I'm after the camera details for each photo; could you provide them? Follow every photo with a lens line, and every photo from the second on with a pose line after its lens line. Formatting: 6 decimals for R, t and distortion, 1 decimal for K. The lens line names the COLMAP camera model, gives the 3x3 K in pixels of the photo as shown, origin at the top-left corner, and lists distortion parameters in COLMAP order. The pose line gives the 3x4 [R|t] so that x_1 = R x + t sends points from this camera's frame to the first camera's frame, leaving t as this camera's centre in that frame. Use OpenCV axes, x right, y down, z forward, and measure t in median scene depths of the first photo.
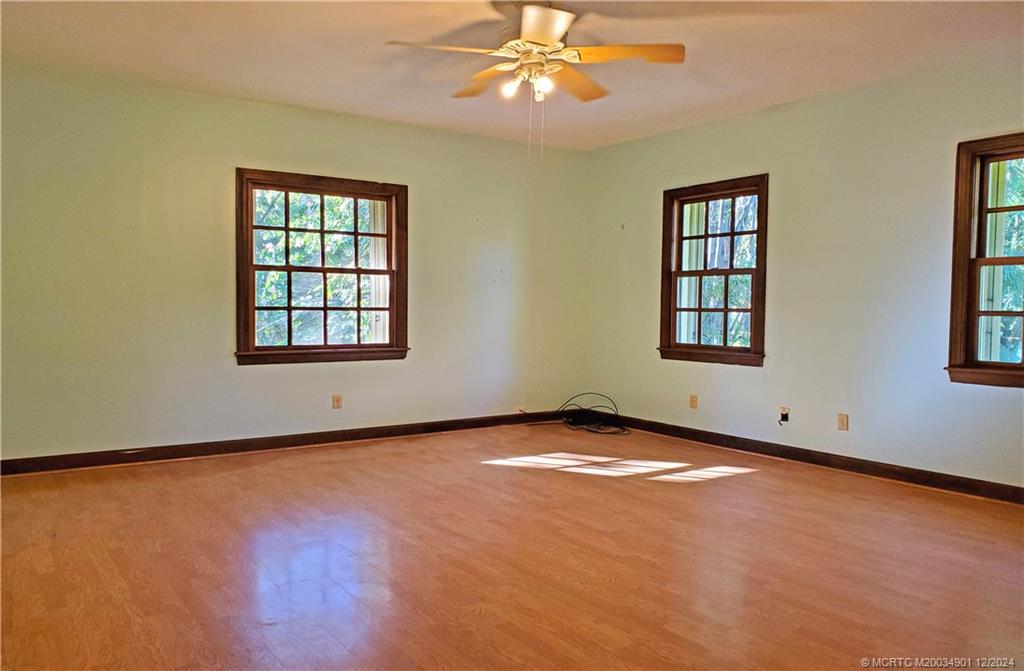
lens RADIAL K [[799.2, 0, 508.3], [0, 799.2, 359.5], [0, 0, 1]] dist [0.003952, -0.001304]
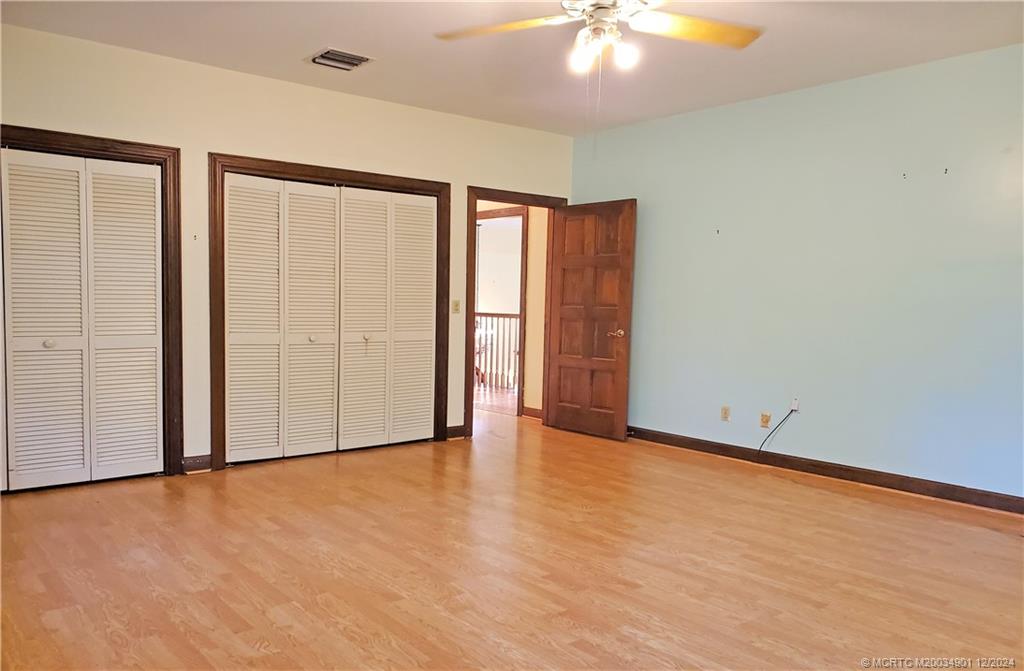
lens RADIAL K [[799.2, 0, 508.3], [0, 799.2, 359.5], [0, 0, 1]] dist [0.003952, -0.001304]
pose [[-0.996551, -0.017790, -0.081049, 0.182904], [-0.029376, 0.989131, 0.144074, -0.136397], [0.077605, 0.145958, -0.986242, 1.842243]]
